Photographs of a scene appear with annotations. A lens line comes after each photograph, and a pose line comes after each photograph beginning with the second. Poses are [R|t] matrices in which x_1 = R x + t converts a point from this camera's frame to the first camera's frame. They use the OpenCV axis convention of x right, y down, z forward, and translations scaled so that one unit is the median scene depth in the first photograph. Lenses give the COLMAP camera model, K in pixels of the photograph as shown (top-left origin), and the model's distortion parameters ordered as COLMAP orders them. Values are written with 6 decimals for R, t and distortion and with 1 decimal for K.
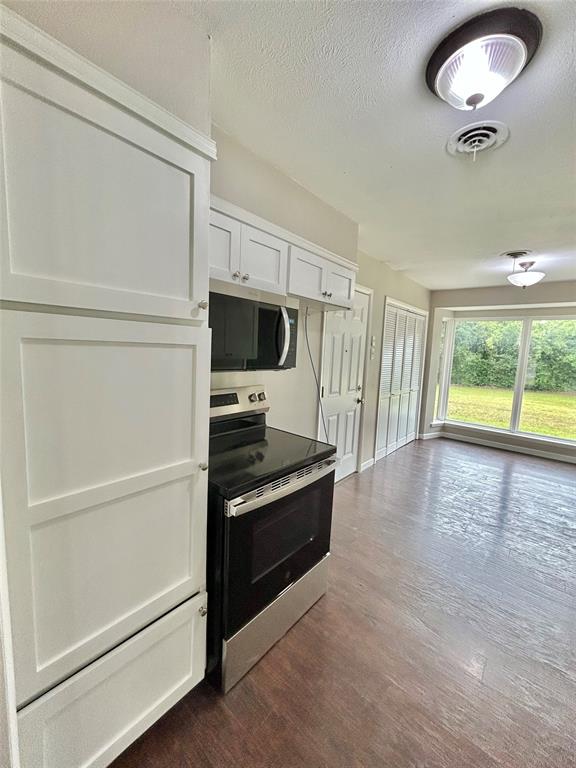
lens RADIAL K [[309.6, 0, 293.3], [0, 309.6, 385.6], [0, 0, 1]] dist [-0.000015, -0.000308]
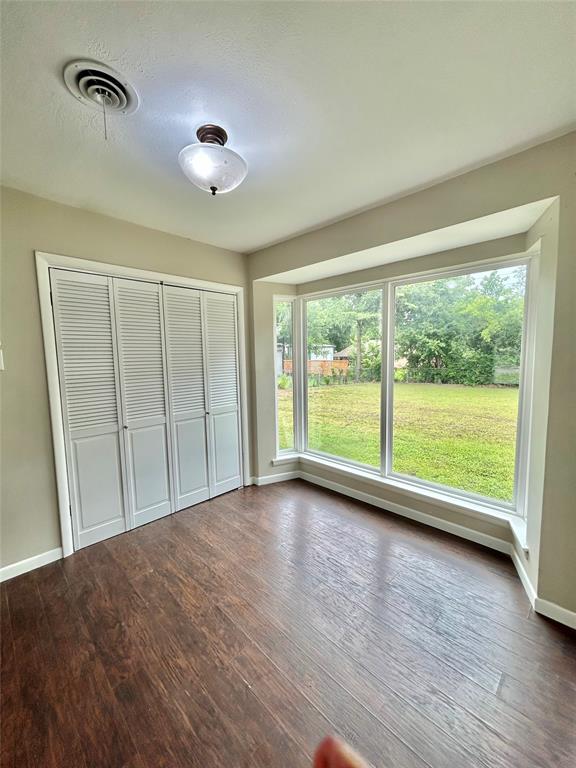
lens RADIAL K [[309.6, 0, 285.0], [0, 309.6, 380.9], [0, 0, 1]] dist [-0.000015, -0.000308]
pose [[0.995083, -0.049034, -0.086058, 0.840184], [0.045963, 0.998246, -0.037317, -0.026004], [0.087737, 0.033178, 0.995591, 0.556495]]
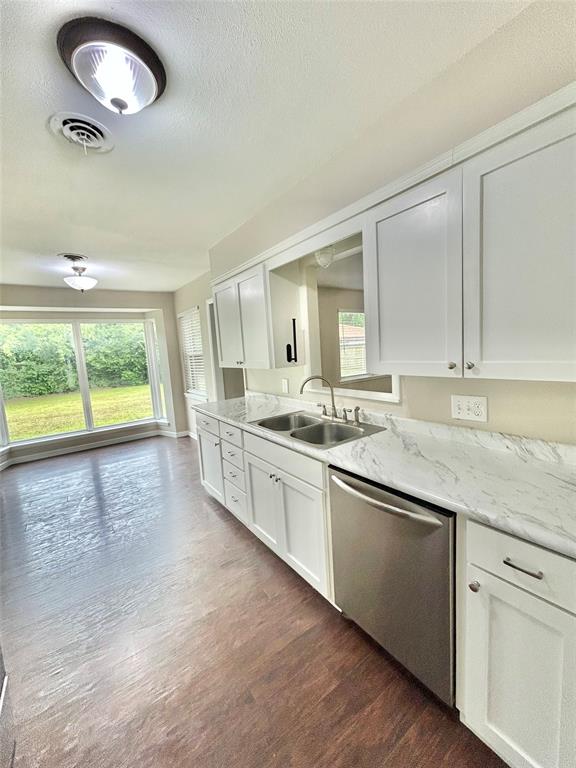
lens RADIAL K [[309.6, 0, 283.4], [0, 309.6, 387.9], [0, 0, 1]] dist [-0.000015, -0.000308]
pose [[0.254866, -0.186638, 0.948794, -0.127094], [0.194222, 0.971081, 0.138850, -0.010837], [-0.947270, 0.148889, 0.283745, 0.096152]]
